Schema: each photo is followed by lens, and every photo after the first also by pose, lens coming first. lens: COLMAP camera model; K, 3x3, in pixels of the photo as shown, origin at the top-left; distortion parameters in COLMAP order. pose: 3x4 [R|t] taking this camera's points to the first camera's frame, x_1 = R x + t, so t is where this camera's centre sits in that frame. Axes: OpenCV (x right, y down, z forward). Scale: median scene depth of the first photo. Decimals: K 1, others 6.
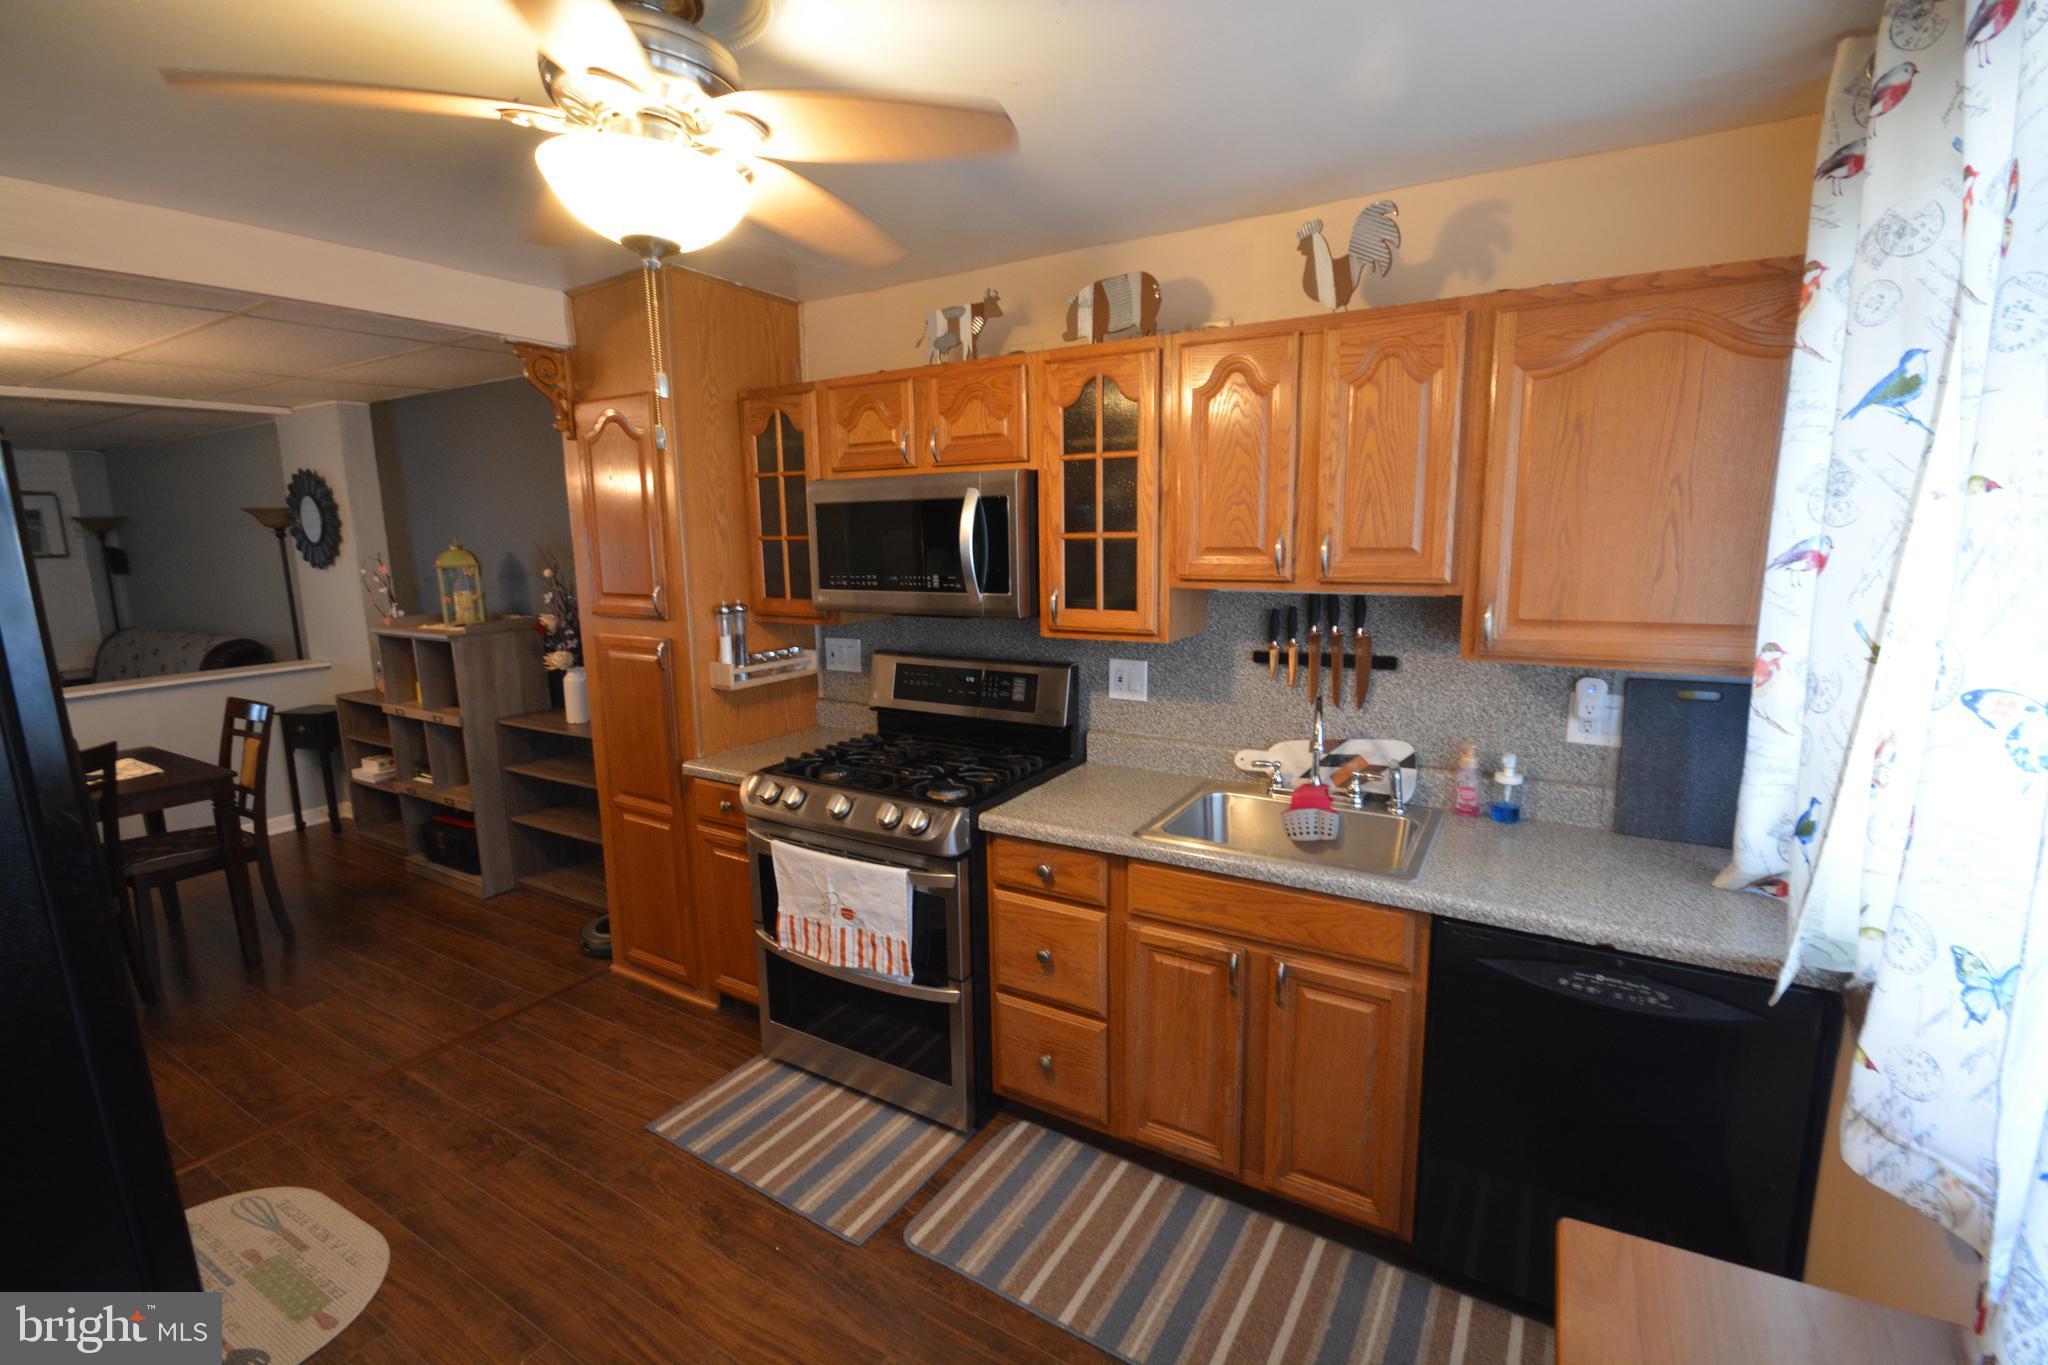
lens RADIAL K [[907.0, 0, 1037.5], [0, 907.0, 680.5], [0, 0, 1]] dist [-0.000049, -0.005061]
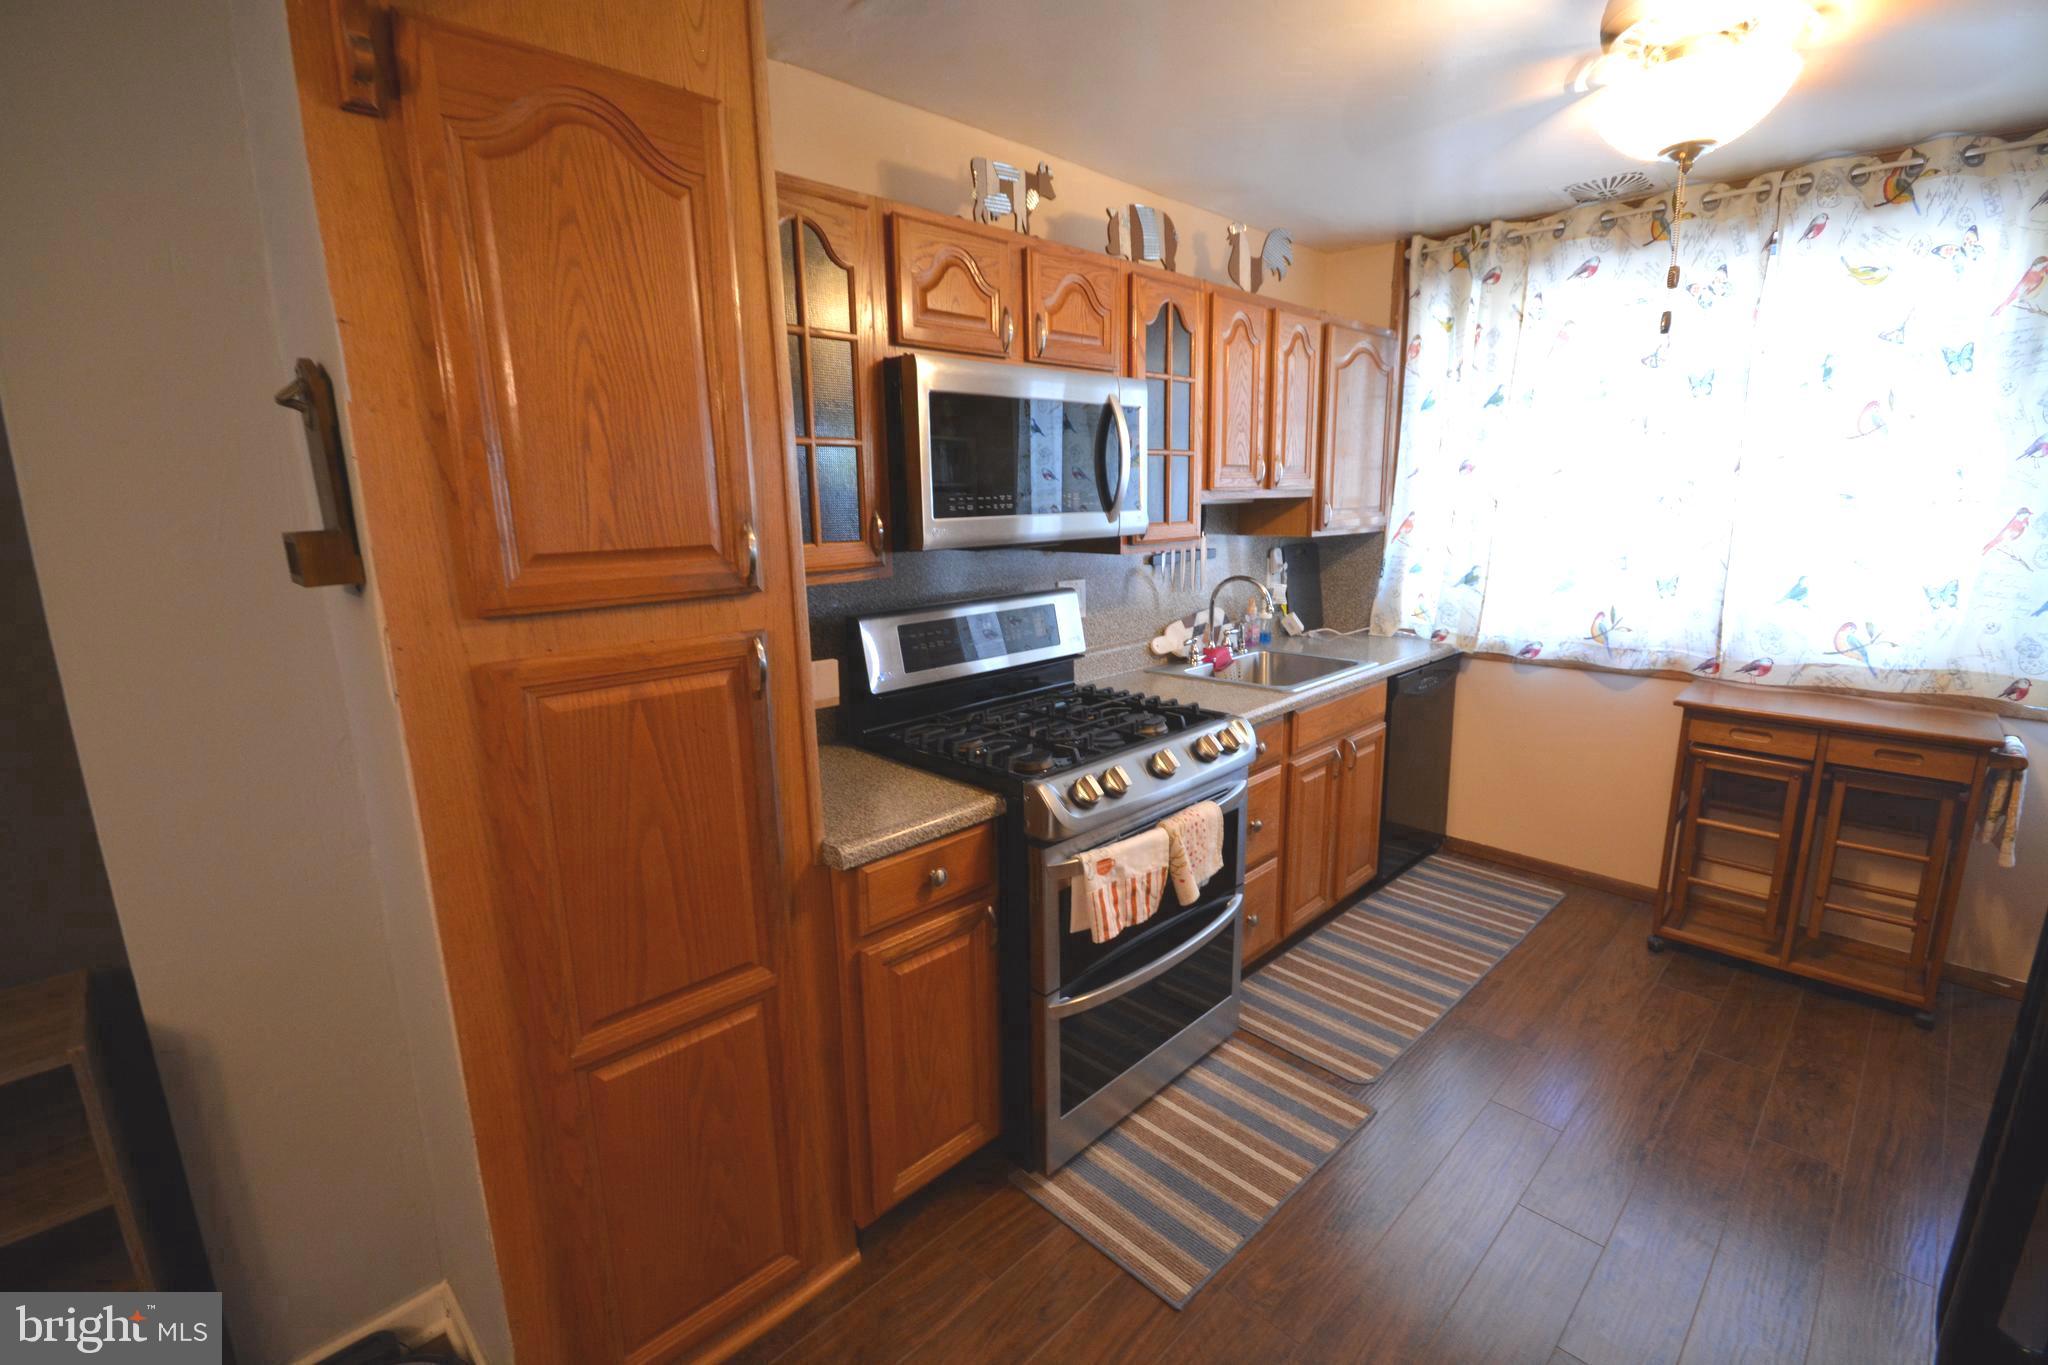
lens RADIAL K [[907.0, 0, 1037.2], [0, 907.0, 686.0], [0, 0, 1]] dist [-0.000049, -0.005061]
pose [[0.239947, -0.193125, 0.951382, -0.984324], [0.175251, 0.972528, 0.153218, -0.076570], [-0.954836, 0.129967, 0.267200, 0.839037]]
